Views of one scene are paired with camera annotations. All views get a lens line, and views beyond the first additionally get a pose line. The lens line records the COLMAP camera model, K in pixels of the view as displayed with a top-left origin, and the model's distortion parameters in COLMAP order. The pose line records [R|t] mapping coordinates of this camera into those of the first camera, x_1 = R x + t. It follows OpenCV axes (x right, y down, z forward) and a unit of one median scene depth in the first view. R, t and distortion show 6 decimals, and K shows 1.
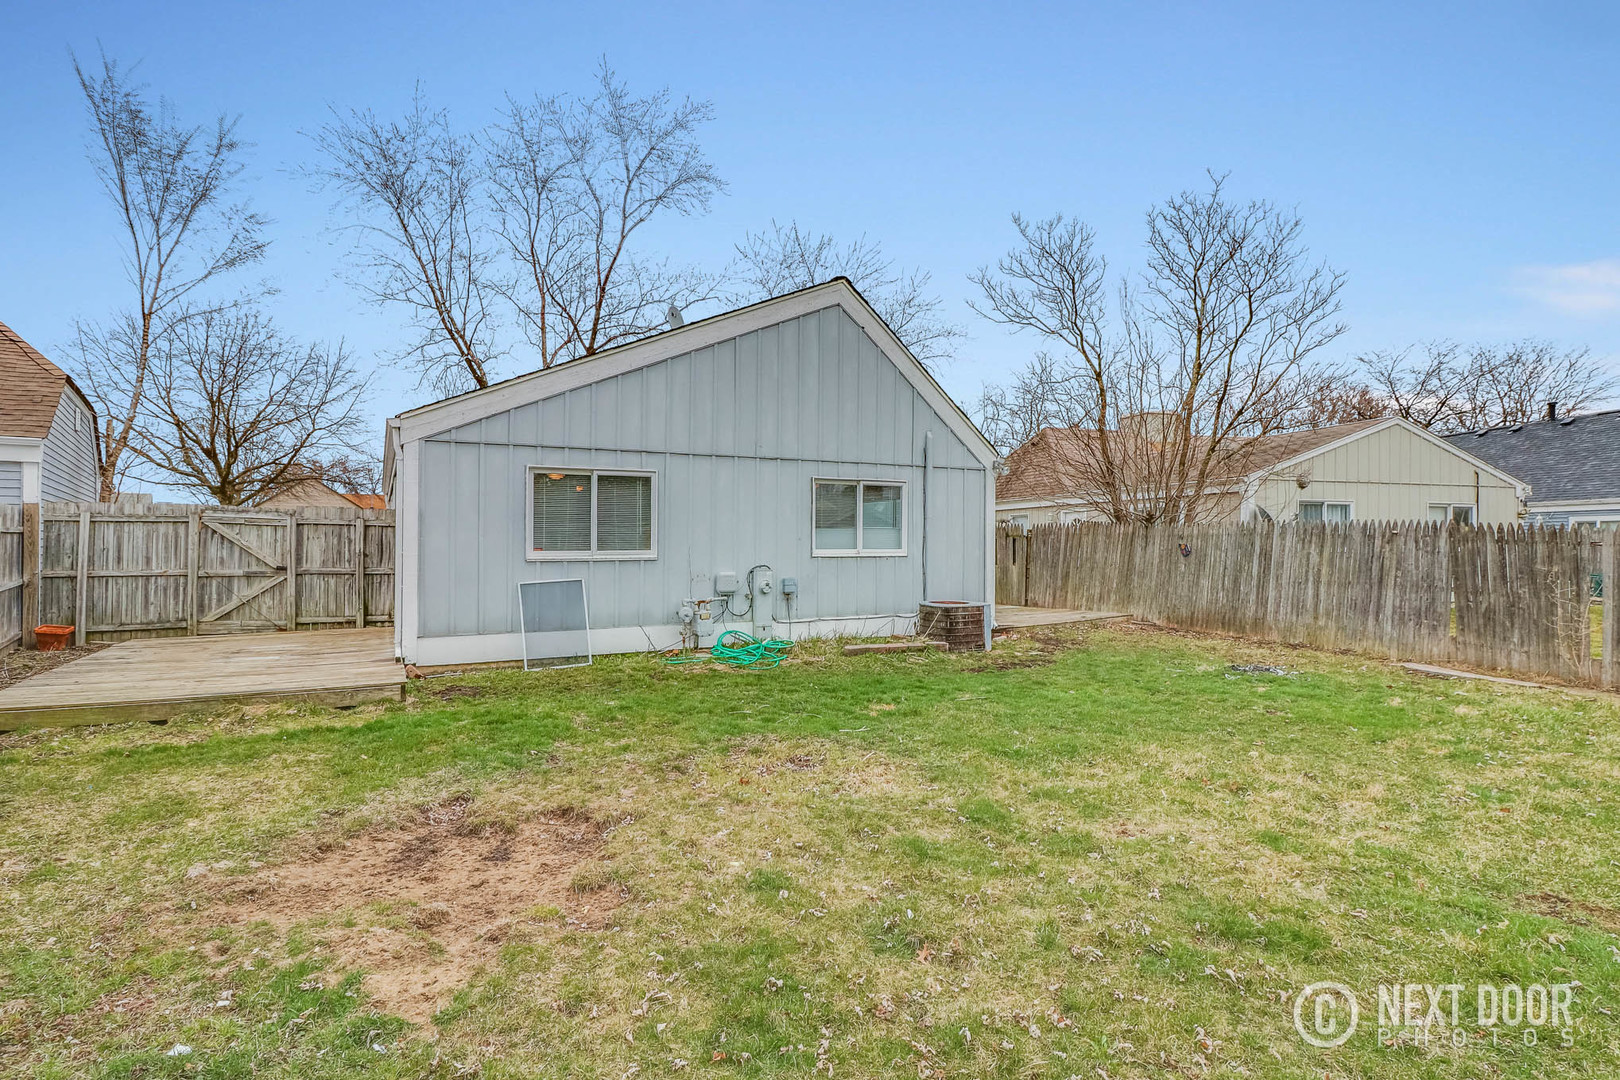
lens RADIAL K [[792.9, 0, 813.3], [0, 792.9, 512.4], [0, 0, 1]] dist [-0.001979, -0.010649]
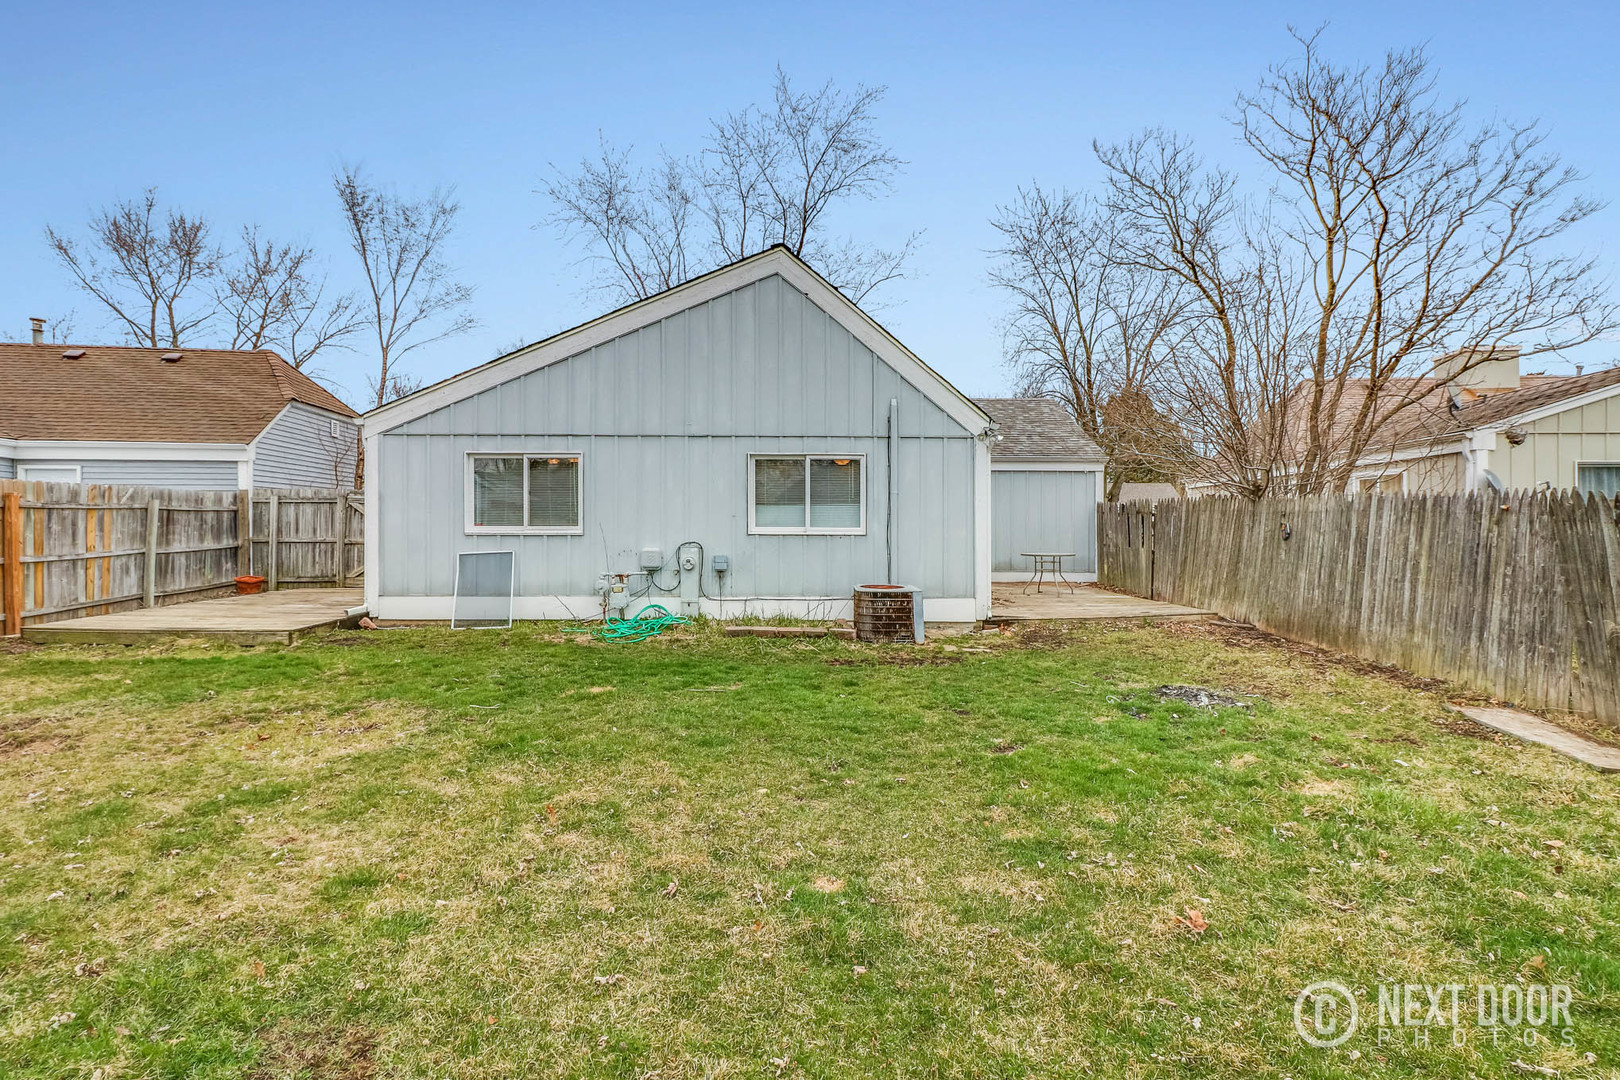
lens RADIAL K [[770.0, 0, 811.3], [0, 770.0, 490.9], [0, 0, 1]] dist [-0.000277, -0.010929]
pose [[0.899273, -0.012283, -0.437215, 0.497739], [0.012479, 0.999919, -0.002424, 0.005851], [0.437210, -0.003276, 0.899354, 0.180305]]
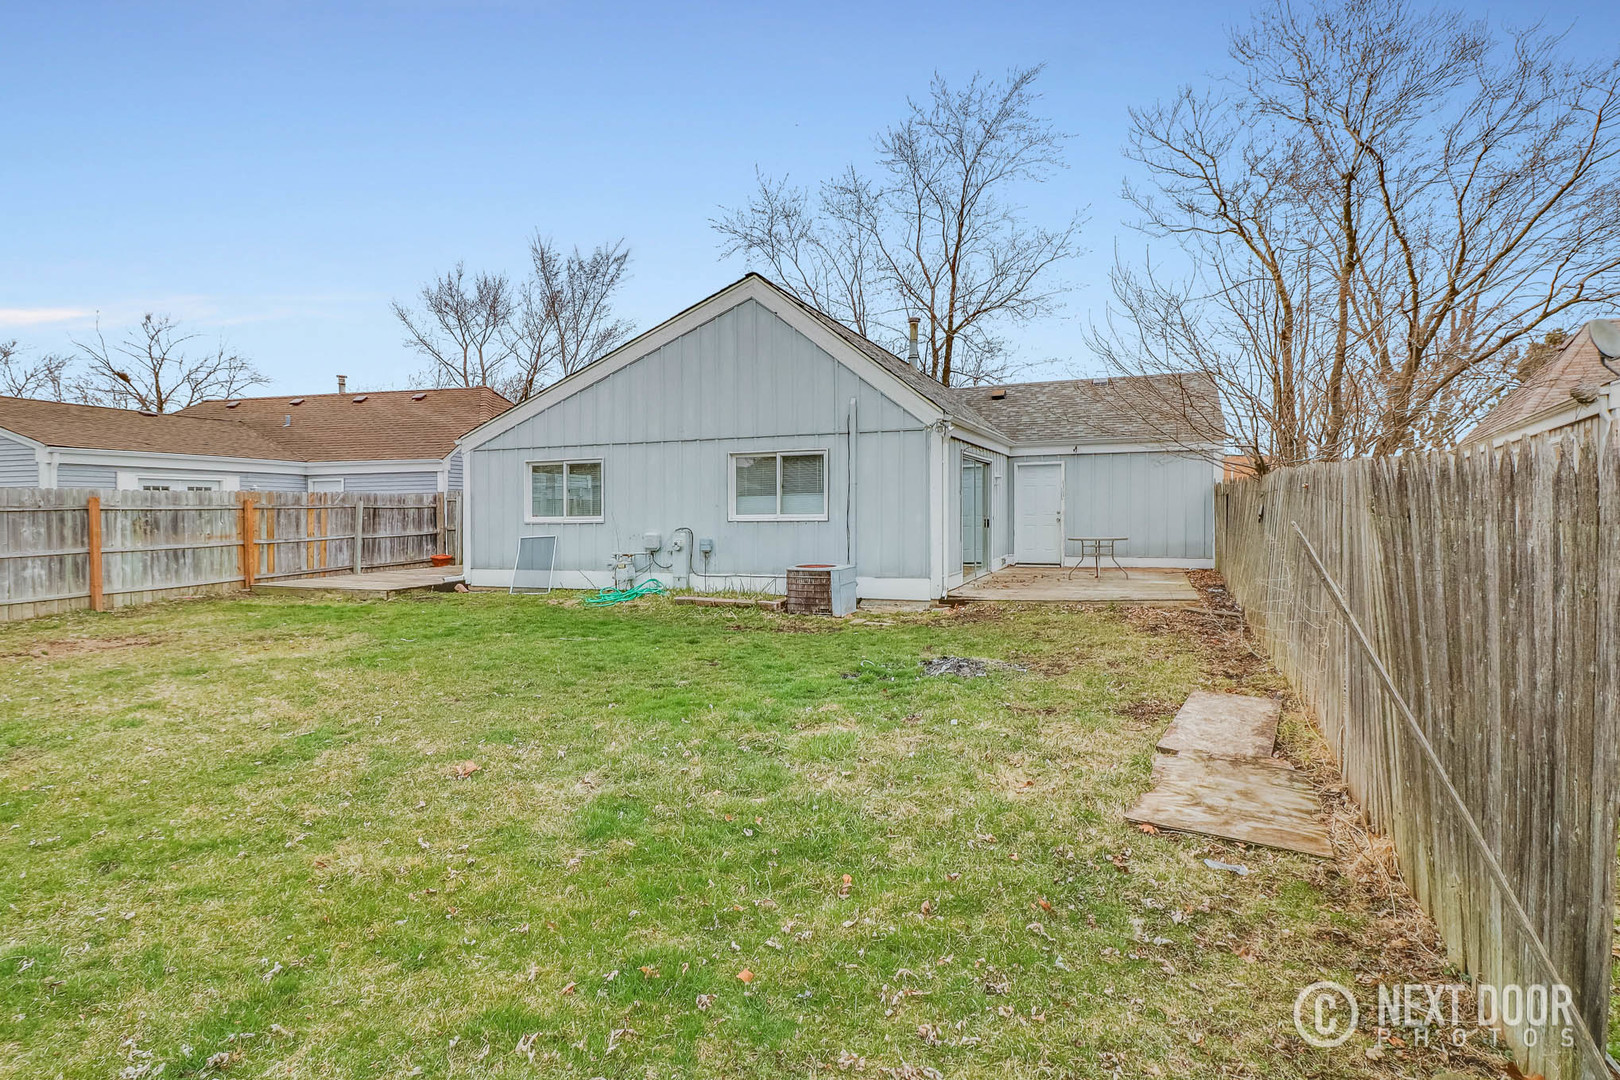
lens RADIAL K [[726.1, 0, 747.5], [0, 726.1, 485.6], [0, 0, 1]] dist [-0.000620, -0.007891]
pose [[0.689583, -0.030488, -0.723565, 0.812607], [0.039178, 0.999221, -0.004765, 0.010336], [0.723146, -0.025061, 0.690240, 0.291822]]
